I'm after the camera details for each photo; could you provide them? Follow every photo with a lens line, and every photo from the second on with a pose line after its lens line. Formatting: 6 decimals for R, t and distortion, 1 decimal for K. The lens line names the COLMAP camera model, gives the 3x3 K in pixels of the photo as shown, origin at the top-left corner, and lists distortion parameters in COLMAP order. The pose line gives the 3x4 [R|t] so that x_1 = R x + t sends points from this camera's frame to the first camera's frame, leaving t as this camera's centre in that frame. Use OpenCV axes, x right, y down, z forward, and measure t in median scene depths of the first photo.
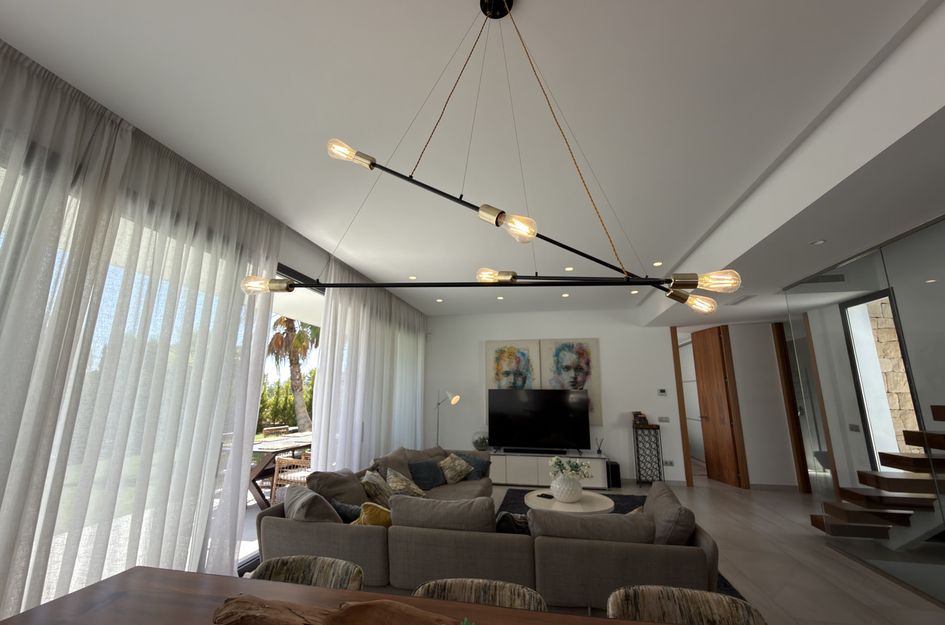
lens RADIAL K [[383.2, 0, 478.8], [0, 383.2, 312.7], [0, 0, 1]] dist [-0.001913, 0.000665]
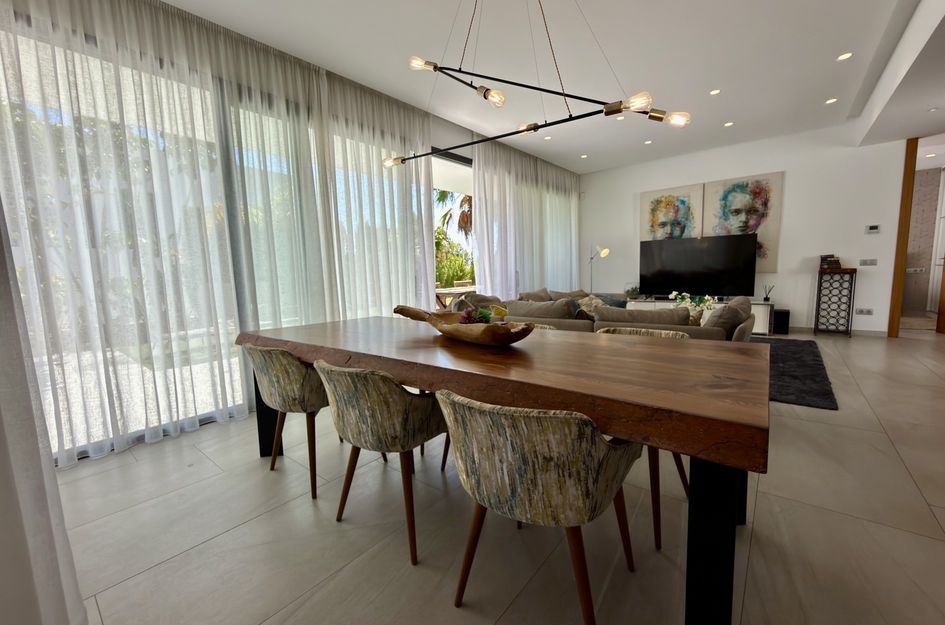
lens RADIAL K [[383.2, 0, 471.3], [0, 383.2, 313.3], [0, 0, 1]] dist [-0.001913, 0.000665]
pose [[0.878148, 0.020142, -0.477964, 0.124054], [0.136915, 0.946738, 0.291447, 0.024362], [0.458377, -0.321374, 0.828619, -0.108252]]
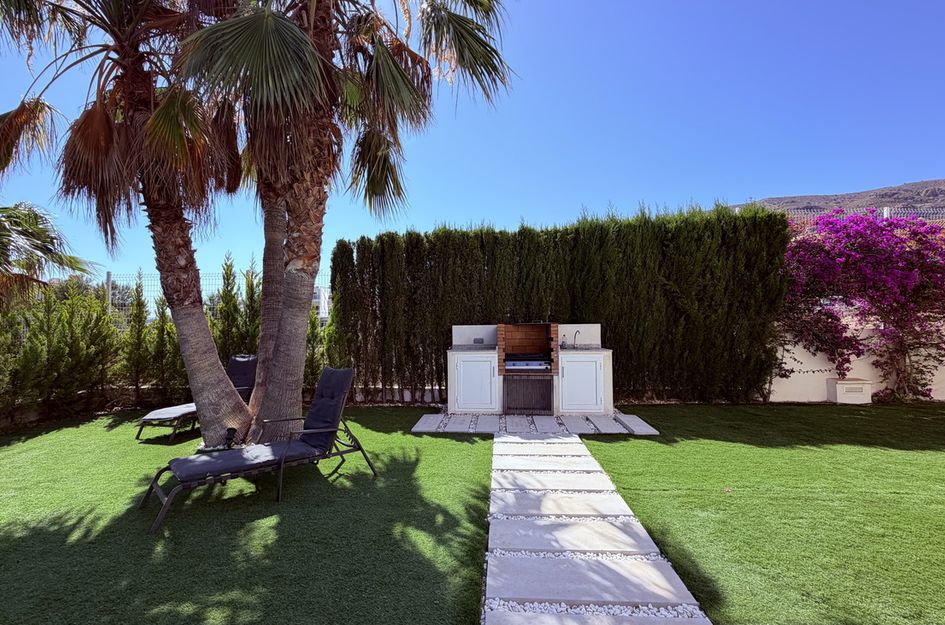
lens RADIAL K [[383.2, 0, 468.9], [0, 383.2, 314.1], [0, 0, 1]] dist [-0.001913, 0.000665]
pose [[0.982920, -0.003262, 0.184007, -0.655980], [-0.031065, 0.982555, 0.183362, 0.312050], [-0.181395, -0.185946, 0.965671, 1.413479]]
